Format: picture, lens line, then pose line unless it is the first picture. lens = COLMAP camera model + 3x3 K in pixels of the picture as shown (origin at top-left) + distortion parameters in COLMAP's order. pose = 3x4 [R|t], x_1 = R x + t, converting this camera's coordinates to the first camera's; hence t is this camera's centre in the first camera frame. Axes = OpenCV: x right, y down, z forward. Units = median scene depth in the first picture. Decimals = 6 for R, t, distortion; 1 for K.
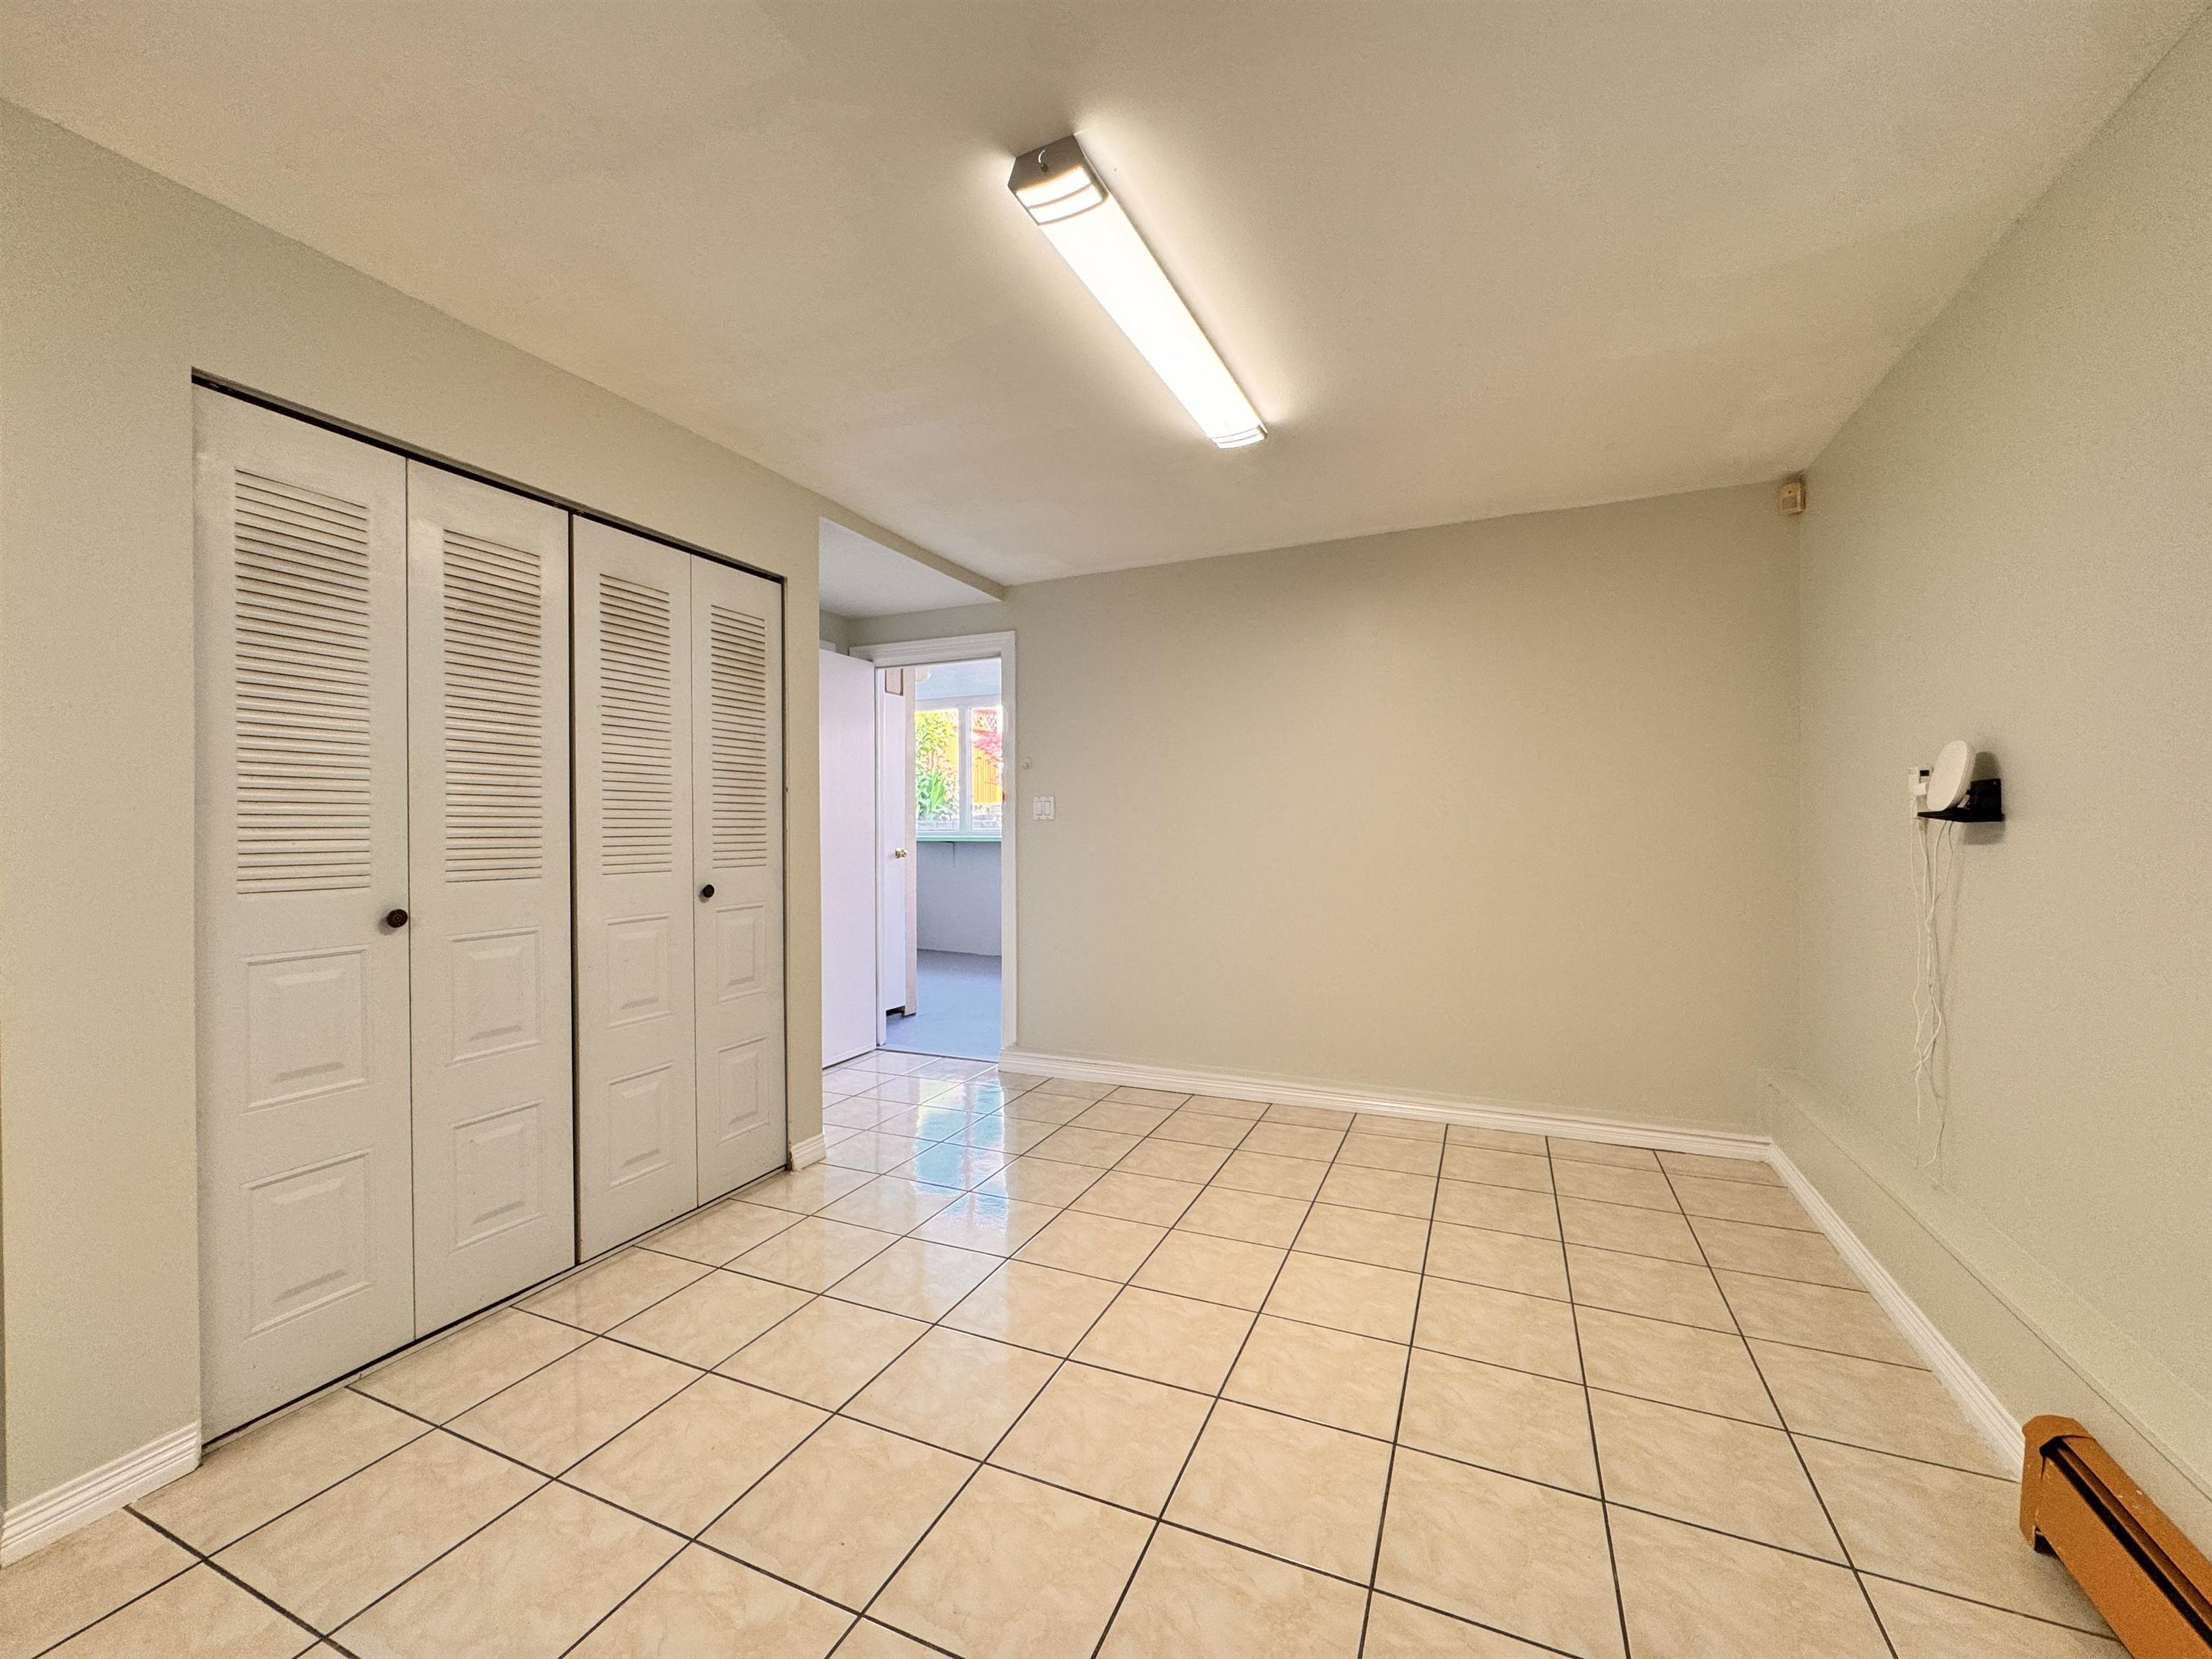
lens RADIAL K [[887.7, 0, 1103.7], [0, 887.7, 823.0], [0, 0, 1]] dist [-0.010131, 0.000204]
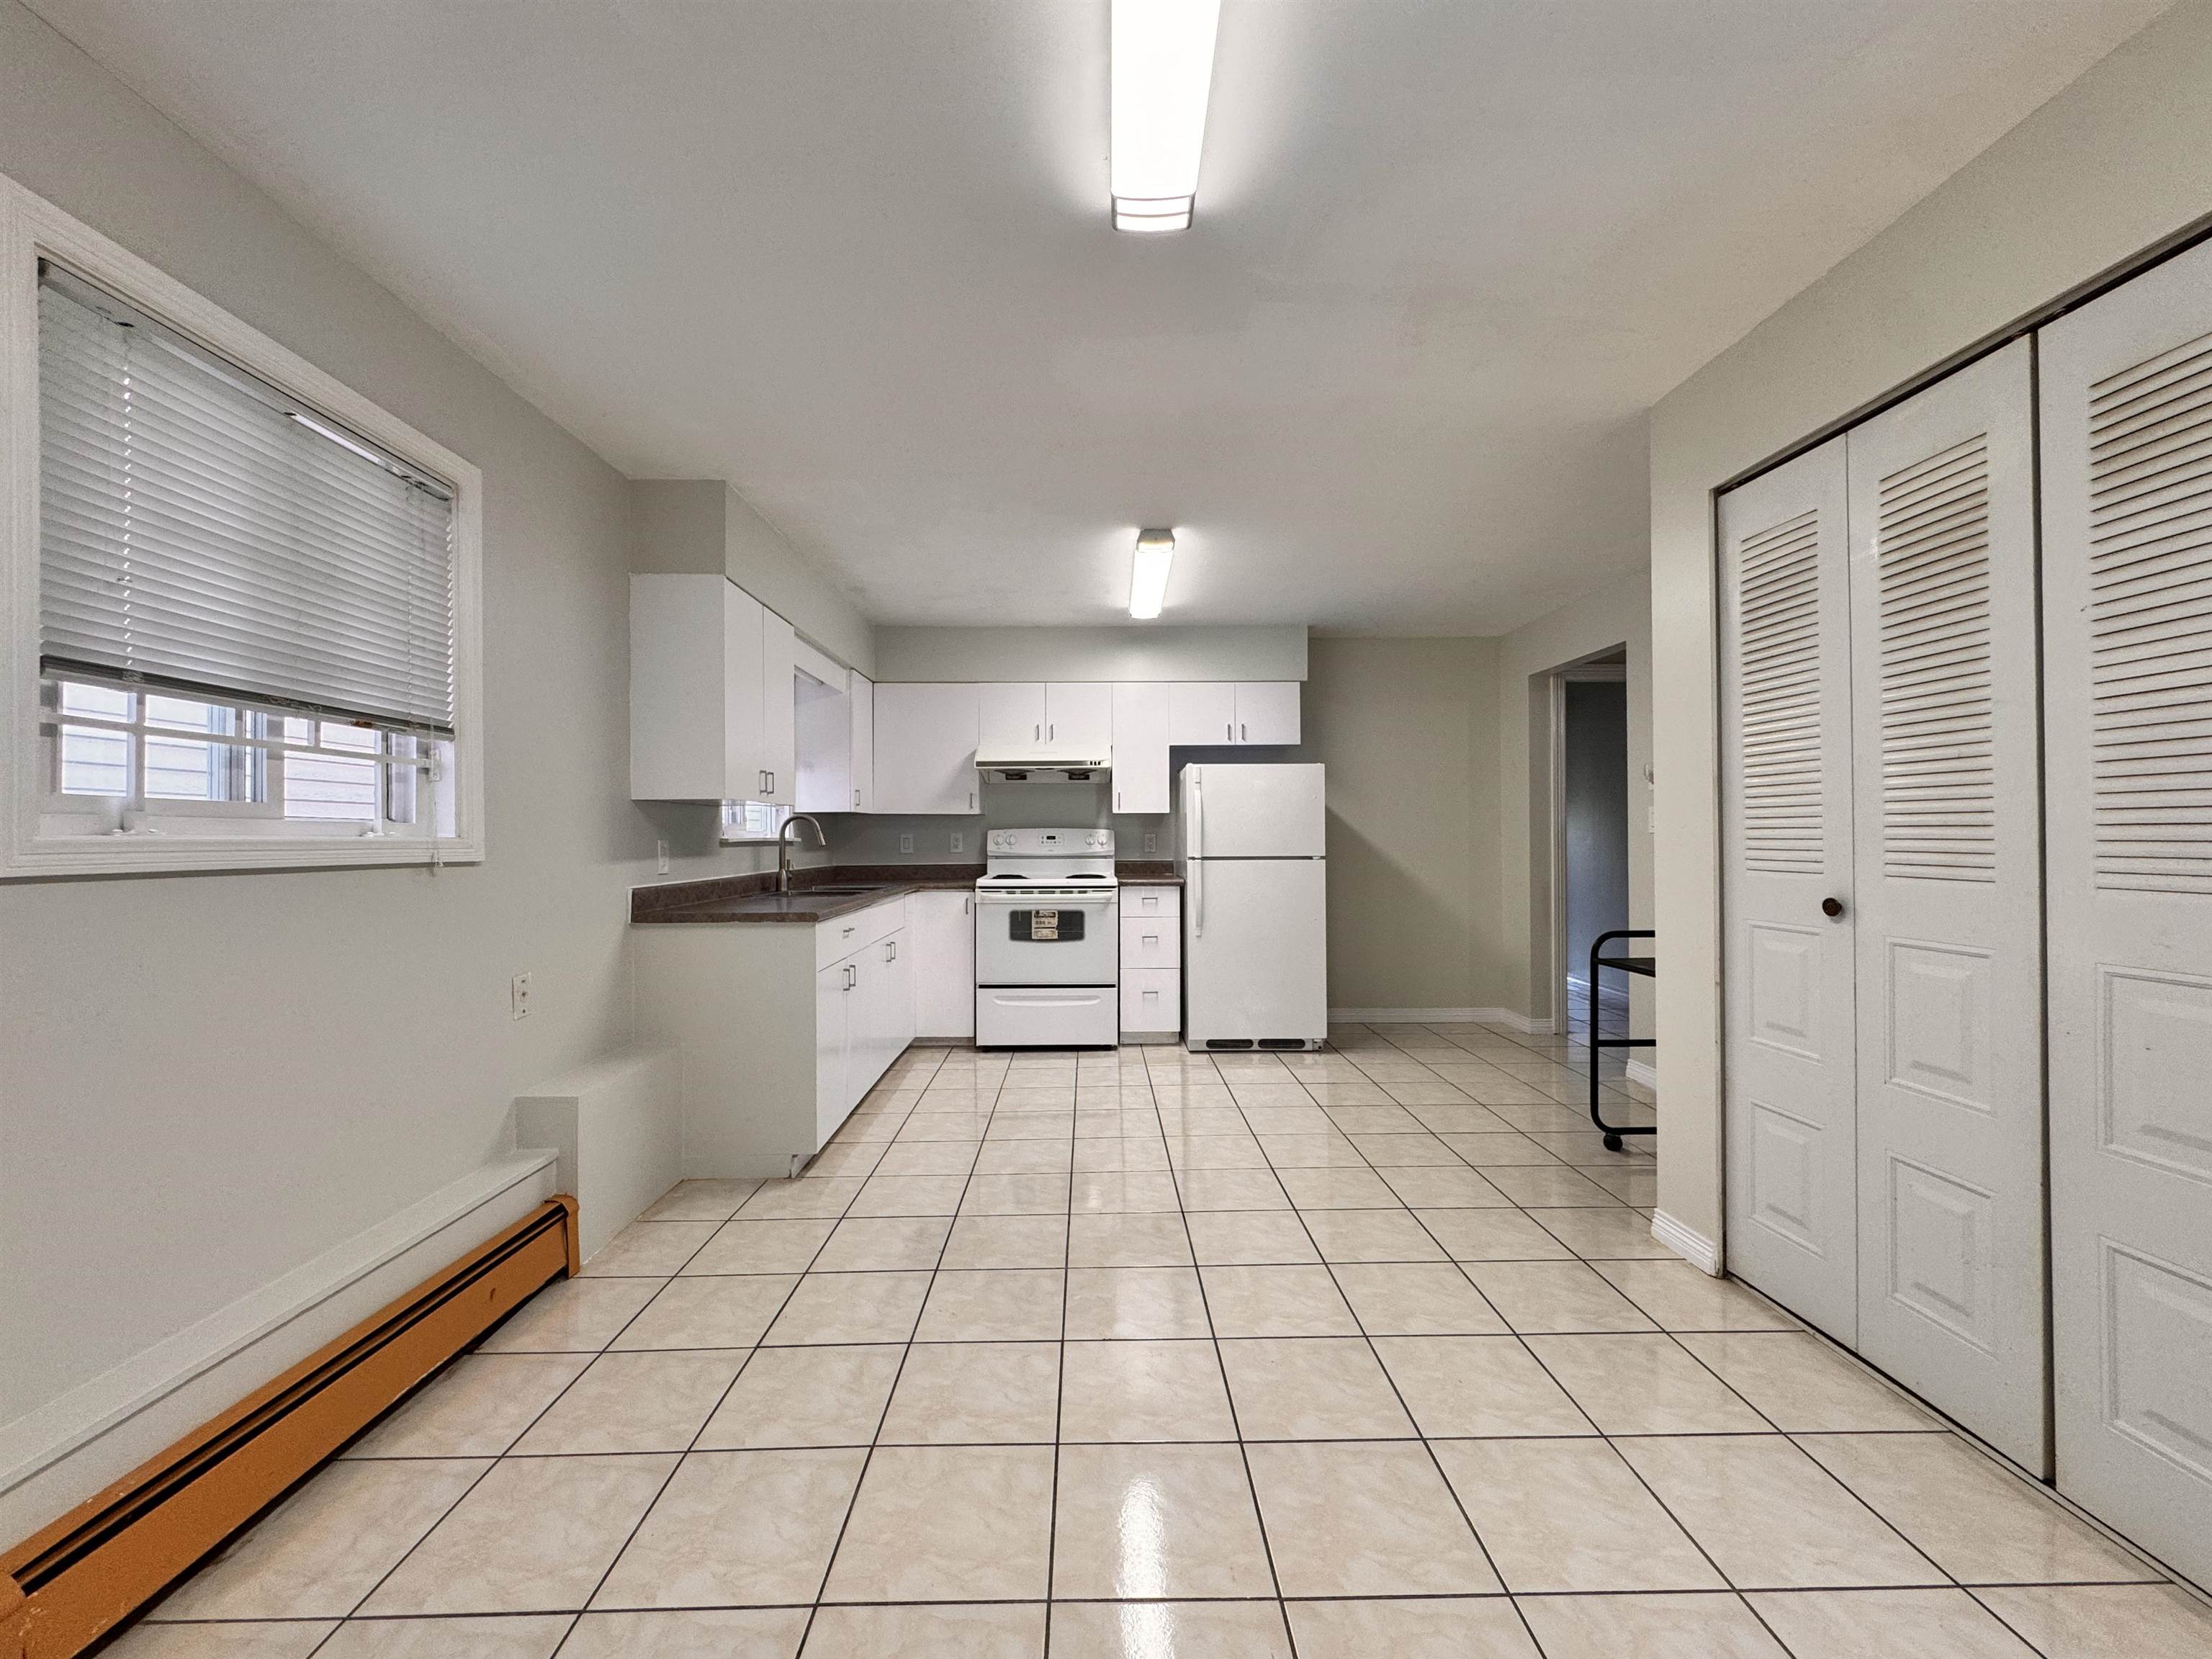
lens RADIAL K [[887.7, 0, 1108.3], [0, 887.7, 838.2], [0, 0, 1]] dist [-0.010131, 0.000204]
pose [[-0.906623, 0.009023, -0.421844, 0.331630], [0.010408, 0.999945, -0.000980, 0.021022], [0.421812, -0.005279, -0.906668, 1.447769]]
